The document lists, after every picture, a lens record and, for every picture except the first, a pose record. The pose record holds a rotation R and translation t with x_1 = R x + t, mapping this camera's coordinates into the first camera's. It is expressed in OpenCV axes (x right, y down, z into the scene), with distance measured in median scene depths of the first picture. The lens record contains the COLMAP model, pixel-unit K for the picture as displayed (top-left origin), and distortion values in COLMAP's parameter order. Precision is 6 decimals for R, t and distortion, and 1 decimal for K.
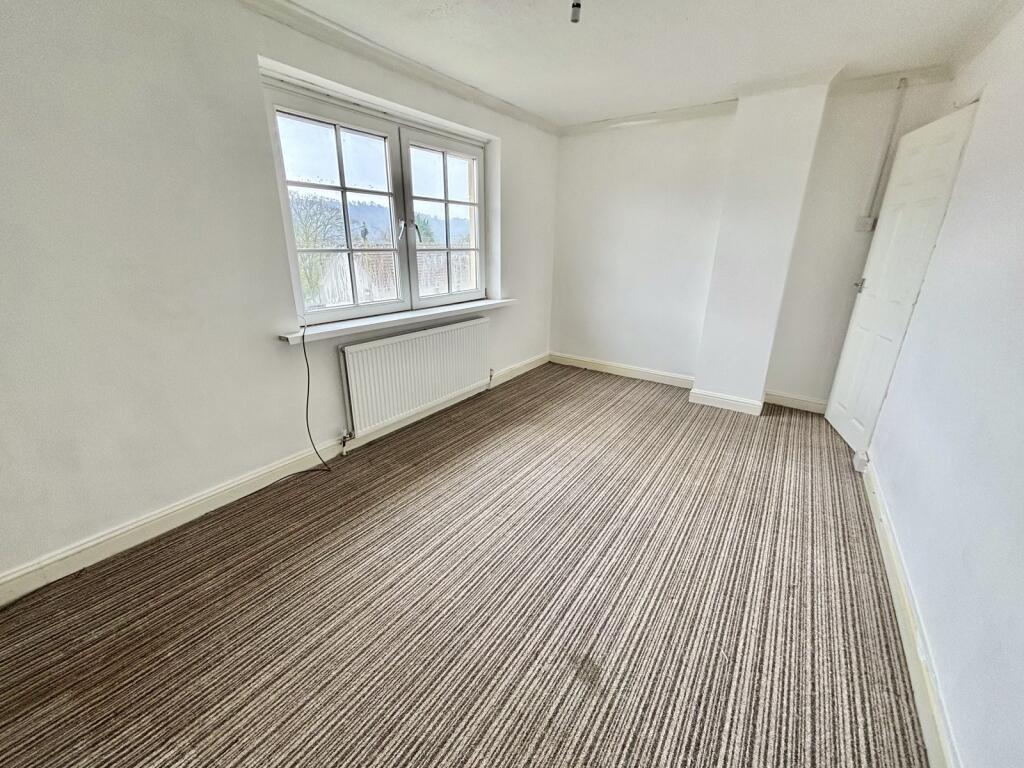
lens RADIAL K [[409.2, 0, 512.0], [0, 409.2, 384.0], [0, 0, 1]] dist [0.000538, 0.000308]
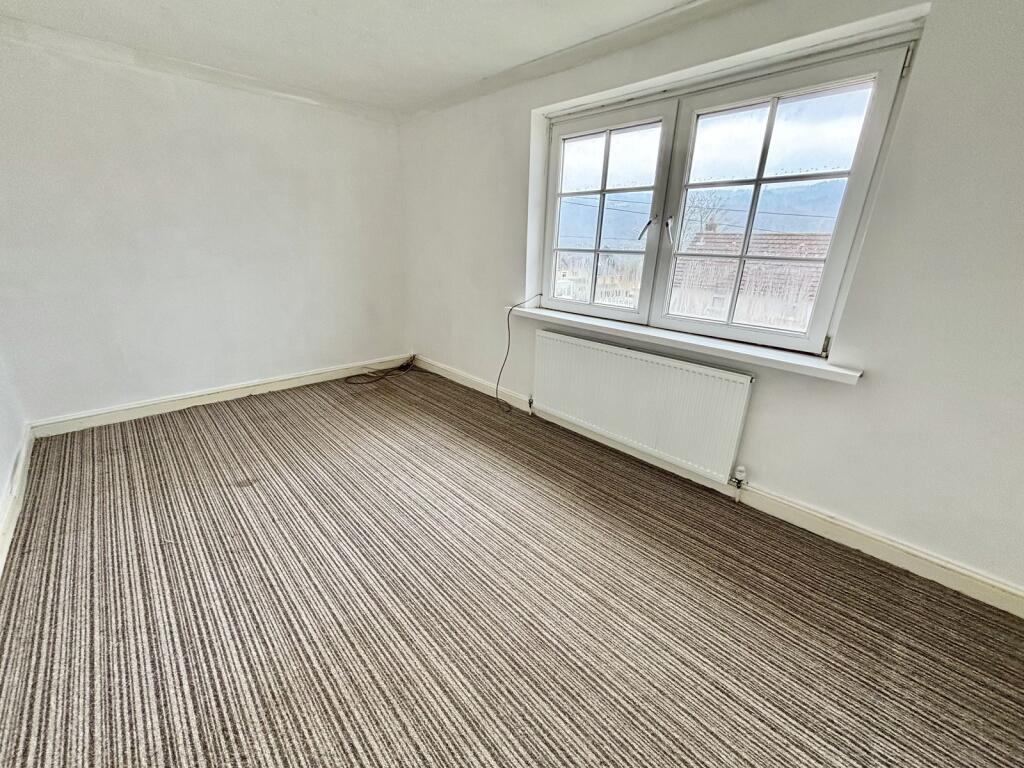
lens RADIAL K [[415.6, 0, 509.5], [0, 415.6, 382.0], [0, 0, 1]] dist [0.014957, 0.000523]
pose [[-0.206756, 0.301343, -0.930830, 0.871608], [-0.344727, 0.867939, 0.357553, -0.399448], [0.915650, 0.394809, -0.075570, 1.186007]]
